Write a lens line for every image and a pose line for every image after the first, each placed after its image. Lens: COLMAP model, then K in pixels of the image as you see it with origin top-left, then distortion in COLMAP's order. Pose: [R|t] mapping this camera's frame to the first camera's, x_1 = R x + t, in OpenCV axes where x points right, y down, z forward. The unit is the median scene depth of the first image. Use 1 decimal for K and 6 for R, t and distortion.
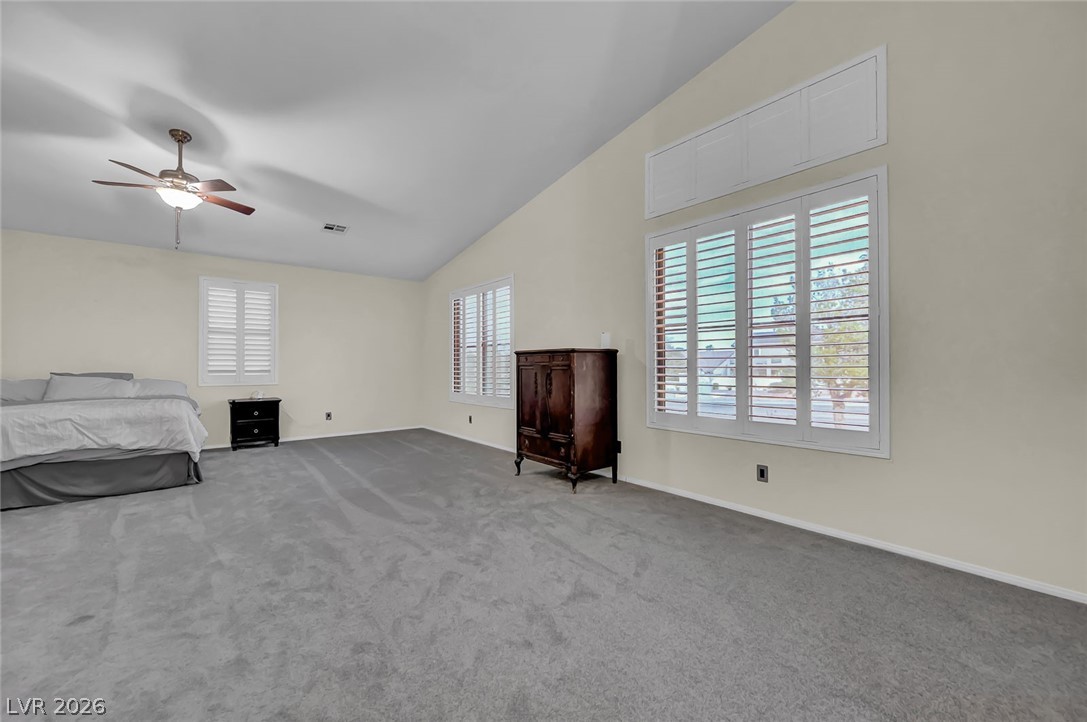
lens RADIAL K [[428.3, 0, 545.7], [0, 428.3, 364.0], [0, 0, 1]] dist [-0.000093, -0.000687]
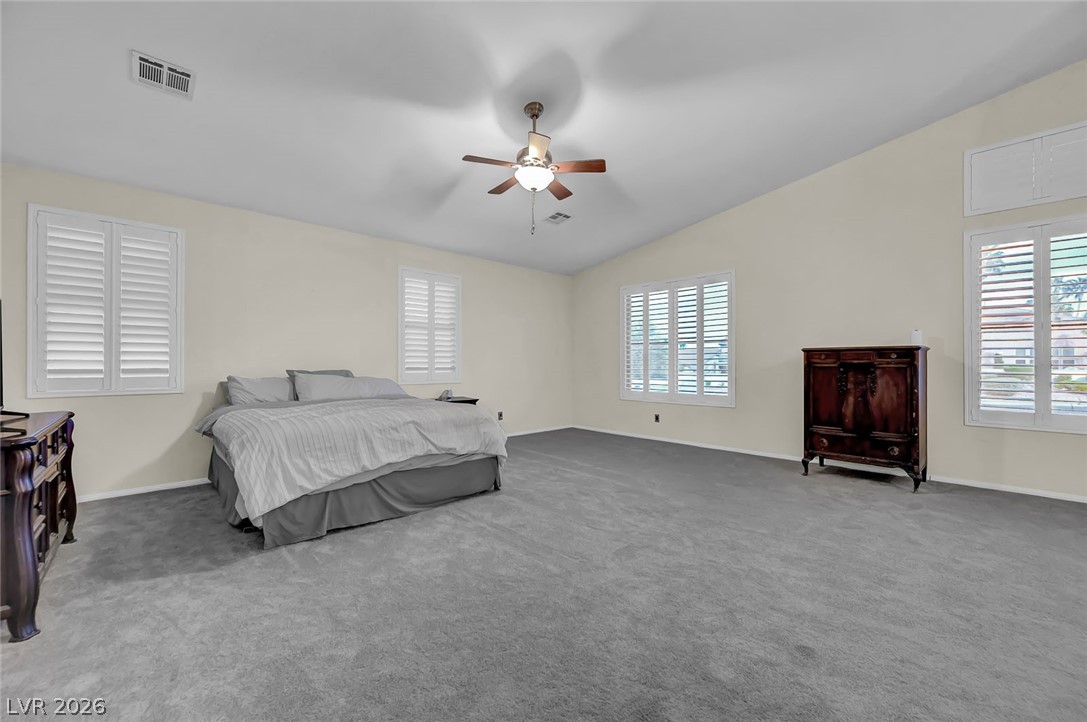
lens RADIAL K [[428.3, 0, 546.9], [0, 428.3, 365.5], [0, 0, 1]] dist [-0.000093, -0.000687]
pose [[0.997230, 0.002264, 0.074350, -0.810116], [-0.002965, 0.999952, 0.009317, 0.001373], [-0.074326, -0.009511, 0.997189, 0.077554]]
